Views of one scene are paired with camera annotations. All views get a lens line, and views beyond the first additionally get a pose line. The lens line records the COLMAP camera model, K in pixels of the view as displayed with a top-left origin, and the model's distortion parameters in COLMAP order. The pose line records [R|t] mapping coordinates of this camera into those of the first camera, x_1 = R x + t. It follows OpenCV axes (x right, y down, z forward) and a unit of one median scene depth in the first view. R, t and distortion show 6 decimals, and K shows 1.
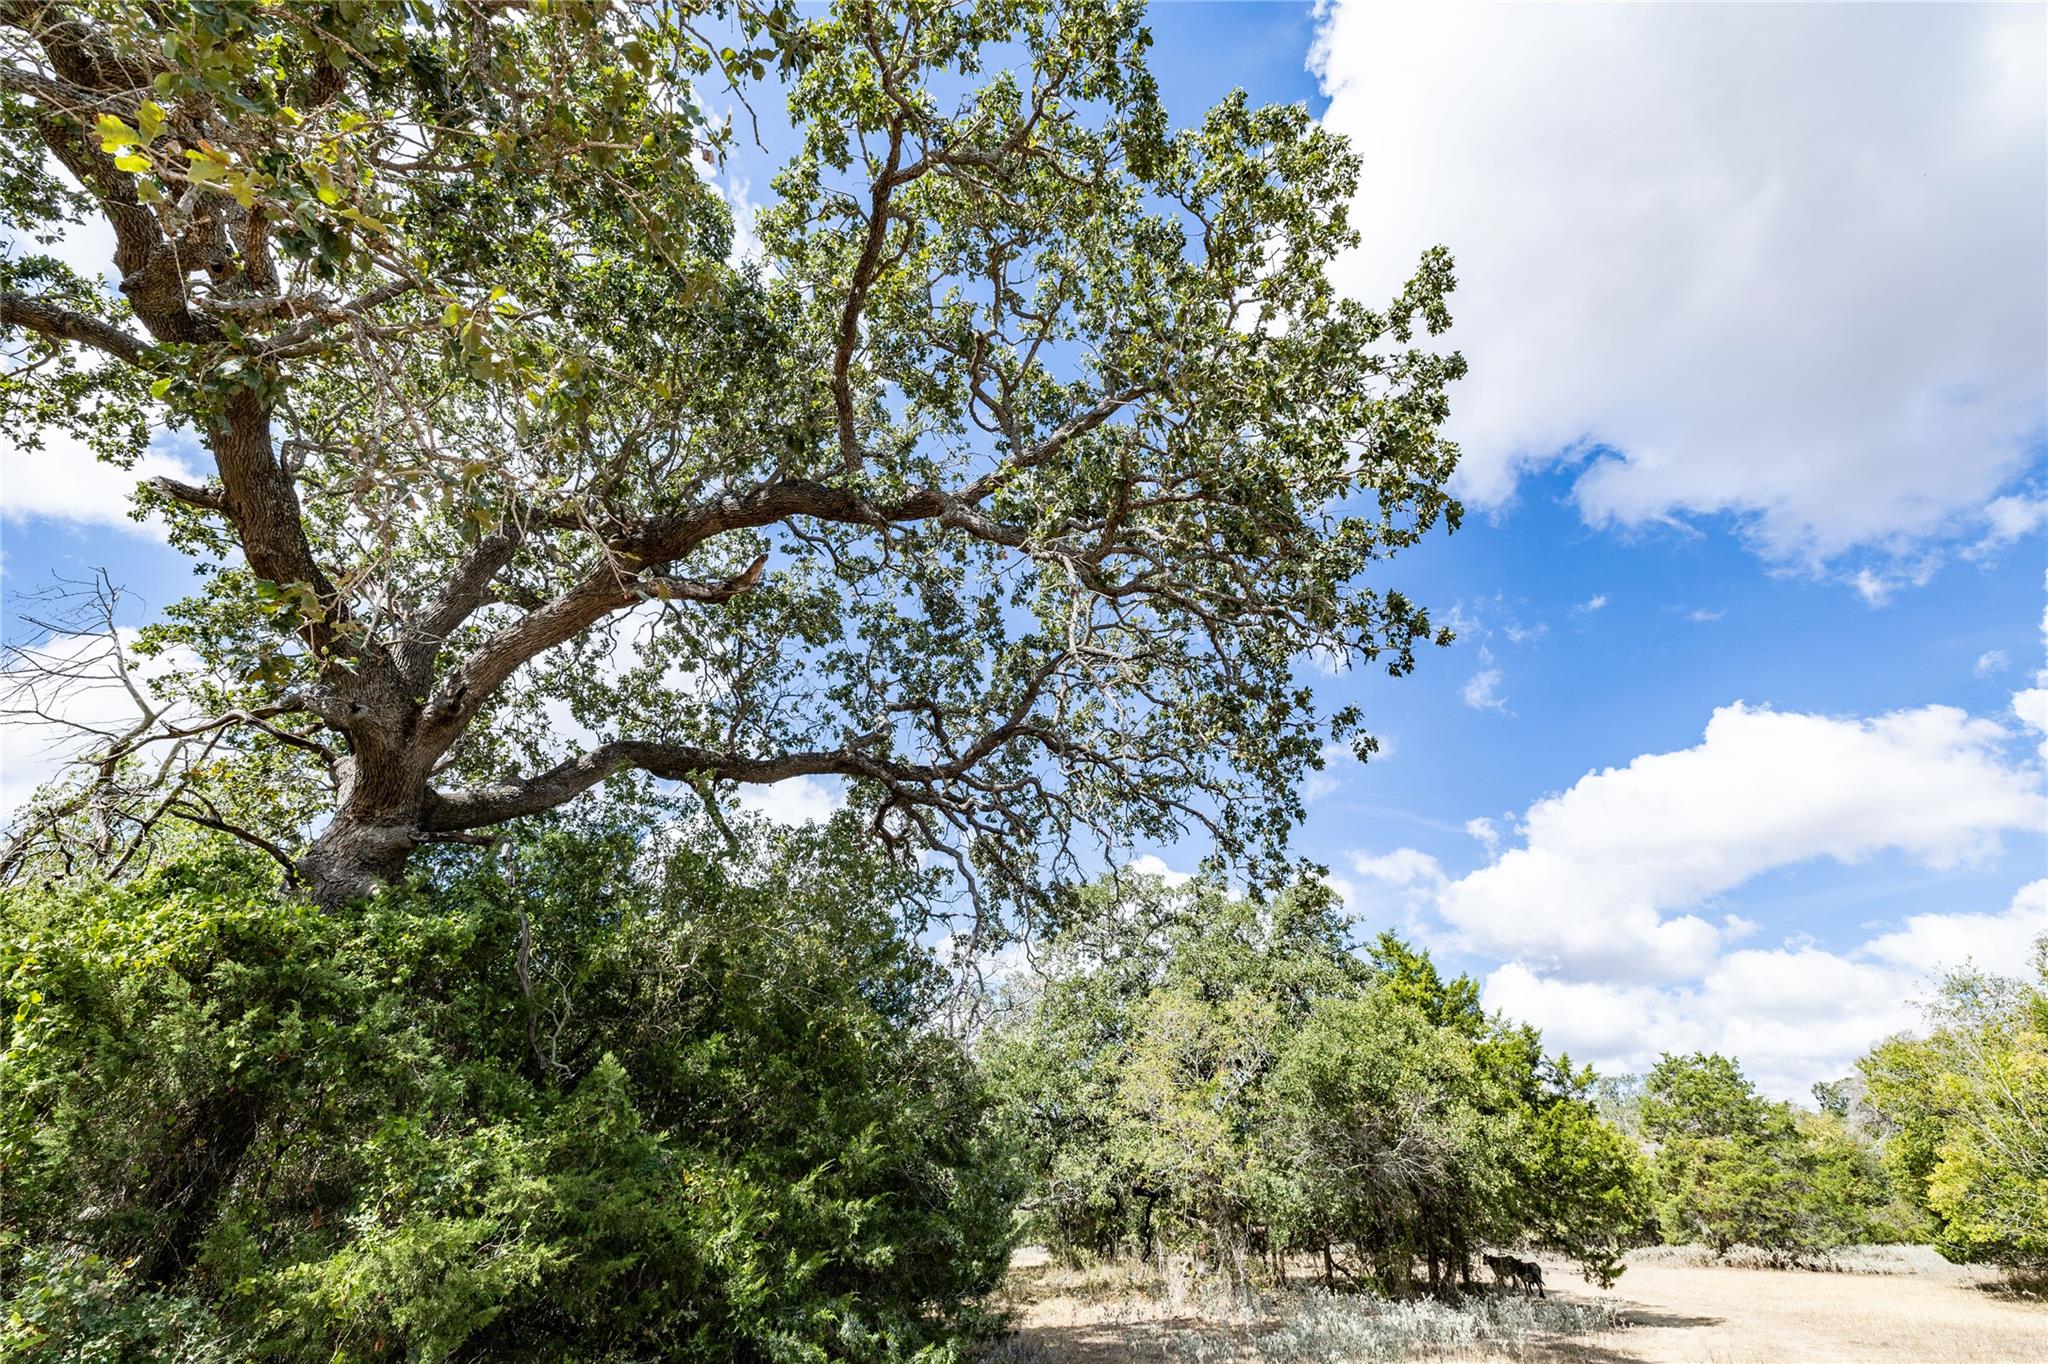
lens RADIAL K [[859.7, 0, 1018.0], [0, 859.7, 679.9], [0, 0, 1]] dist [0.000431, 0.000289]
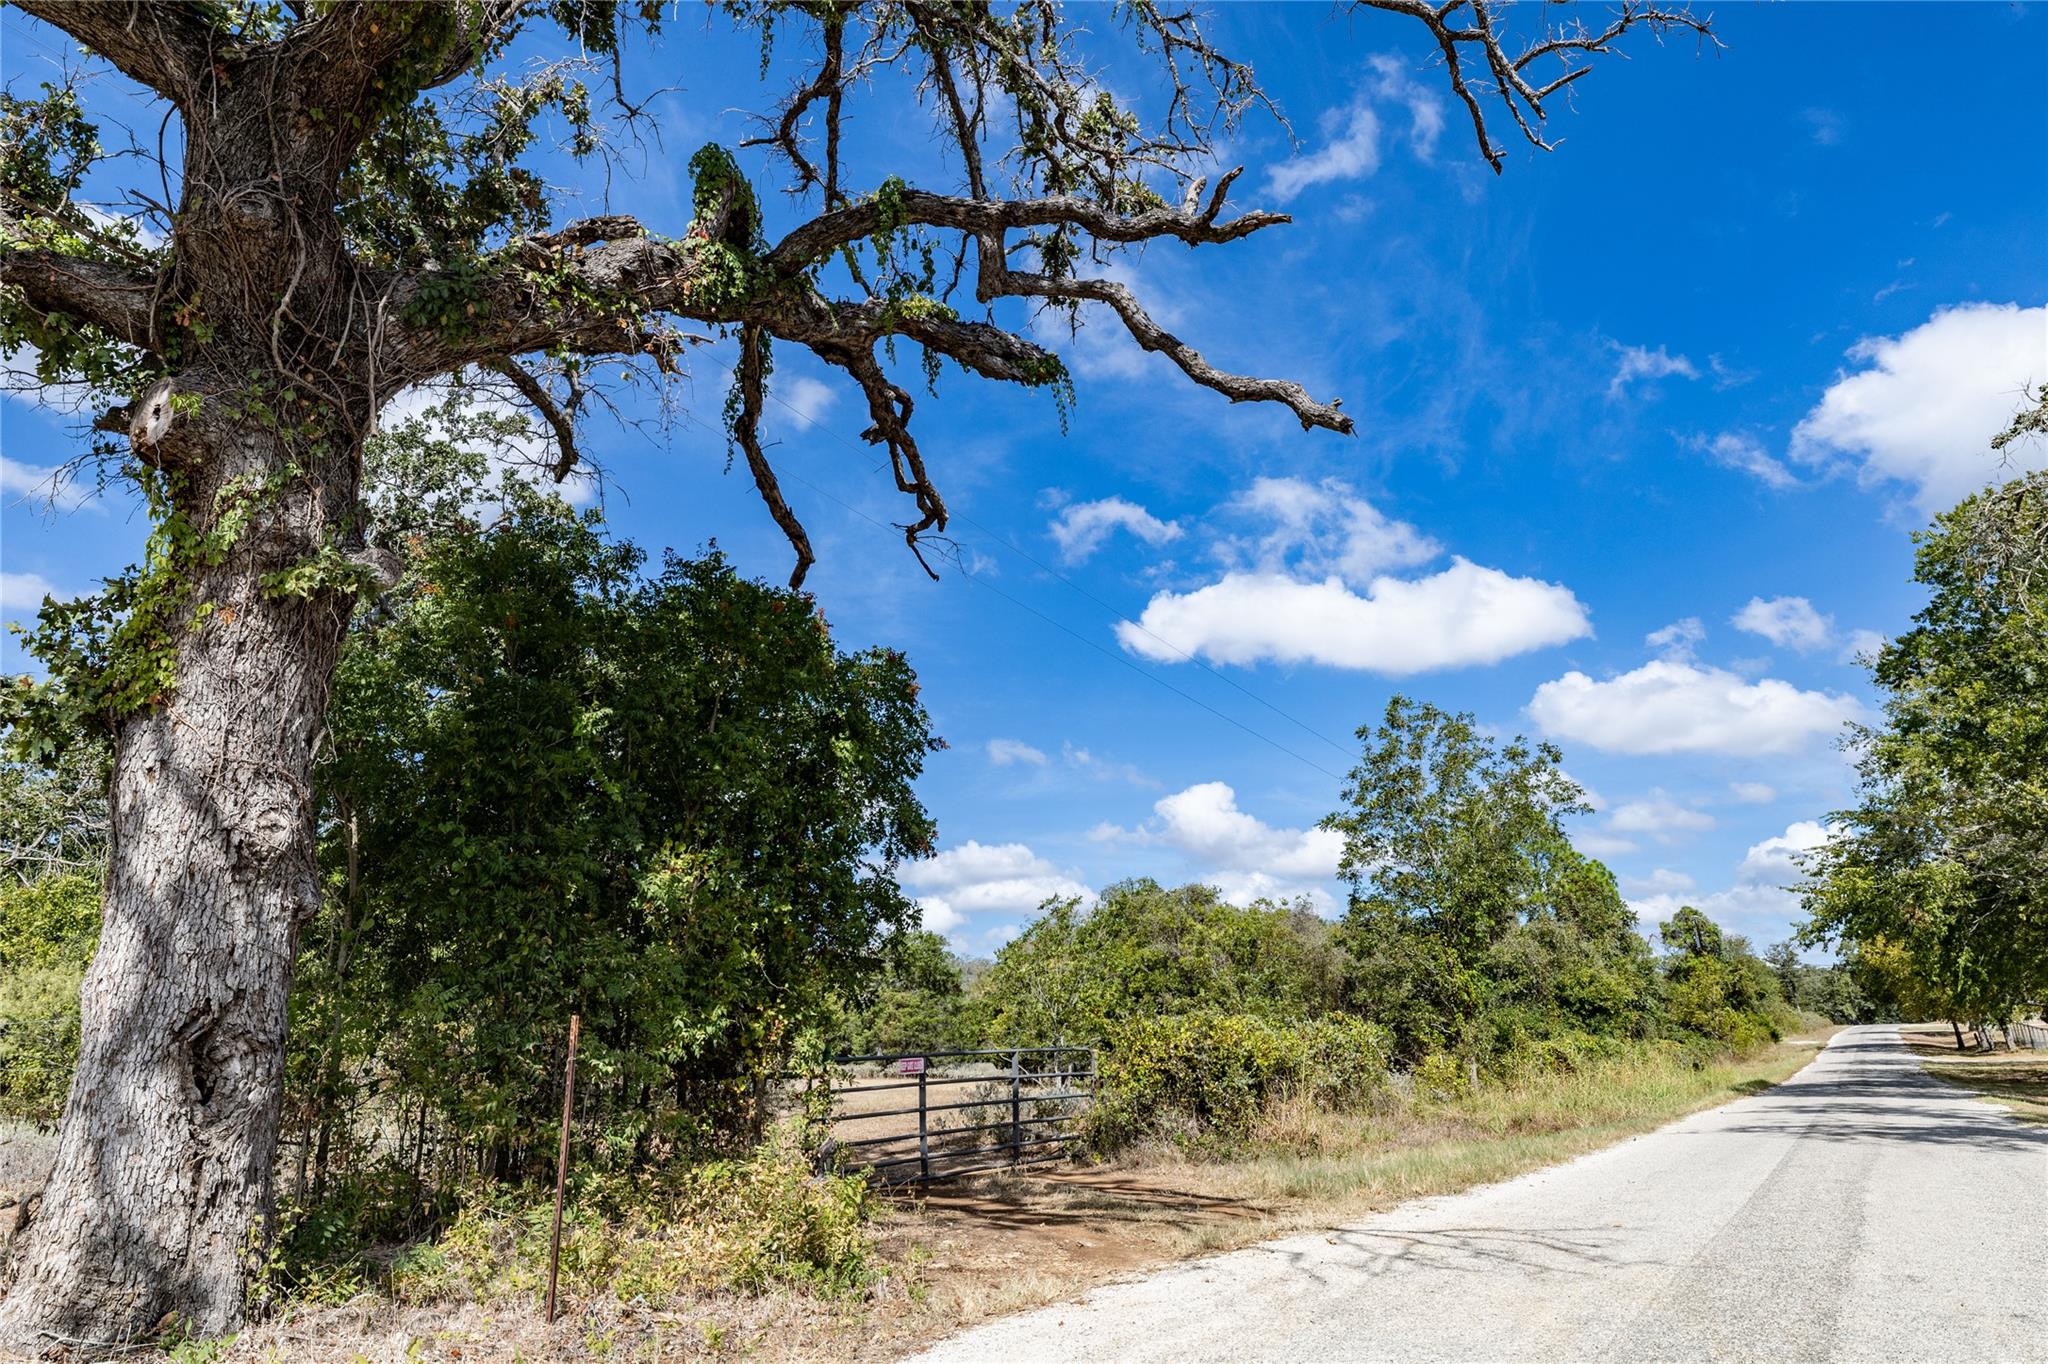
lens RADIAL K [[1245.5, 0, 1024.0], [0, 1245.5, 682.0], [0, 0, 1]] dist [-0.005580, -0.000698]
pose [[0.778066, 0.171861, 0.604216, -0.562306], [-0.325733, 0.932814, 0.154130, -0.518938], [-0.537132, -0.316736, 0.781772, -0.861642]]
